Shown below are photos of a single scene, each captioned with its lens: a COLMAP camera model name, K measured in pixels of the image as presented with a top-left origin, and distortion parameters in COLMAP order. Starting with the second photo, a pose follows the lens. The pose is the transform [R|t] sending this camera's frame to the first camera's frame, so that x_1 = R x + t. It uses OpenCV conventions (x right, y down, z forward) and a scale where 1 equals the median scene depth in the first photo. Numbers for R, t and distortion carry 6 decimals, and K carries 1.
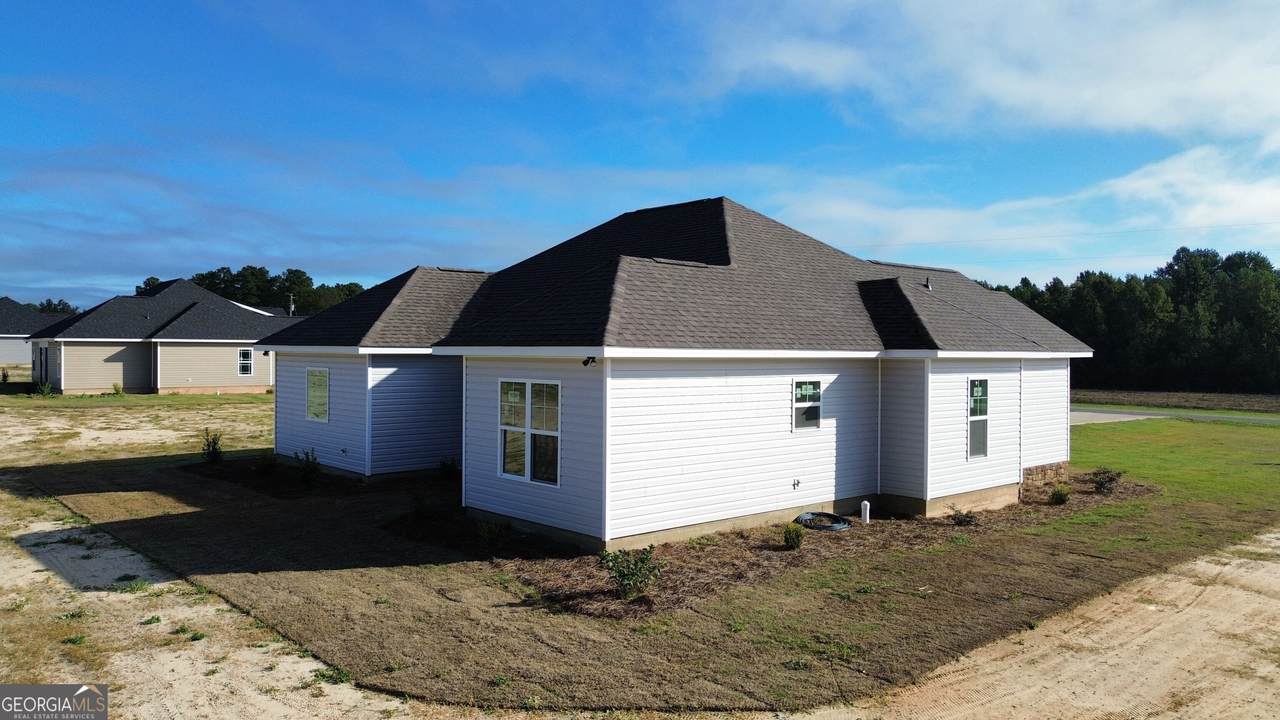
lens RADIAL K [[899.2, 0, 640.0], [0, 899.2, 360.0], [0, 0, 1]] dist [0.072530, -0.058308]
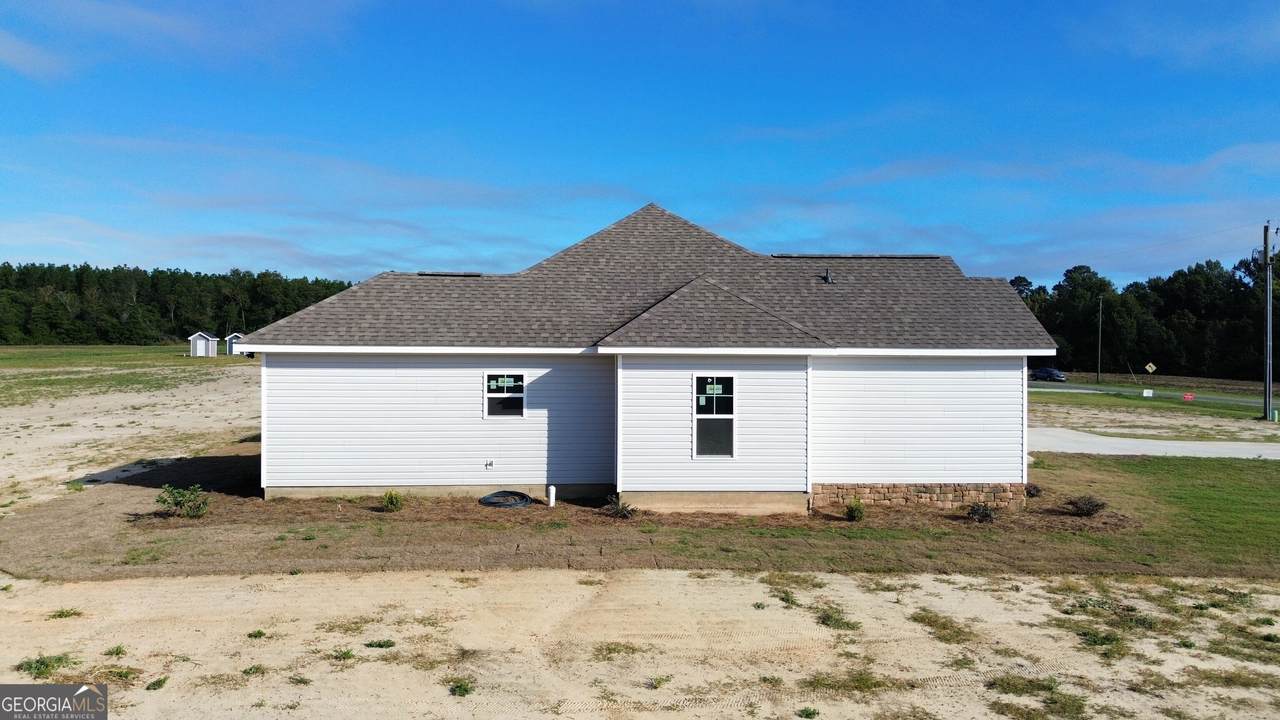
lens RADIAL K [[899.2, 0, 640.0], [0, 899.2, 360.0], [0, 0, 1]] dist [0.072530, -0.058308]
pose [[0.779313, 0.002304, -0.626630, 0.903346], [-0.005691, 0.999978, -0.003400, 0.007232], [0.626608, 0.006216, 0.779309, 0.199872]]
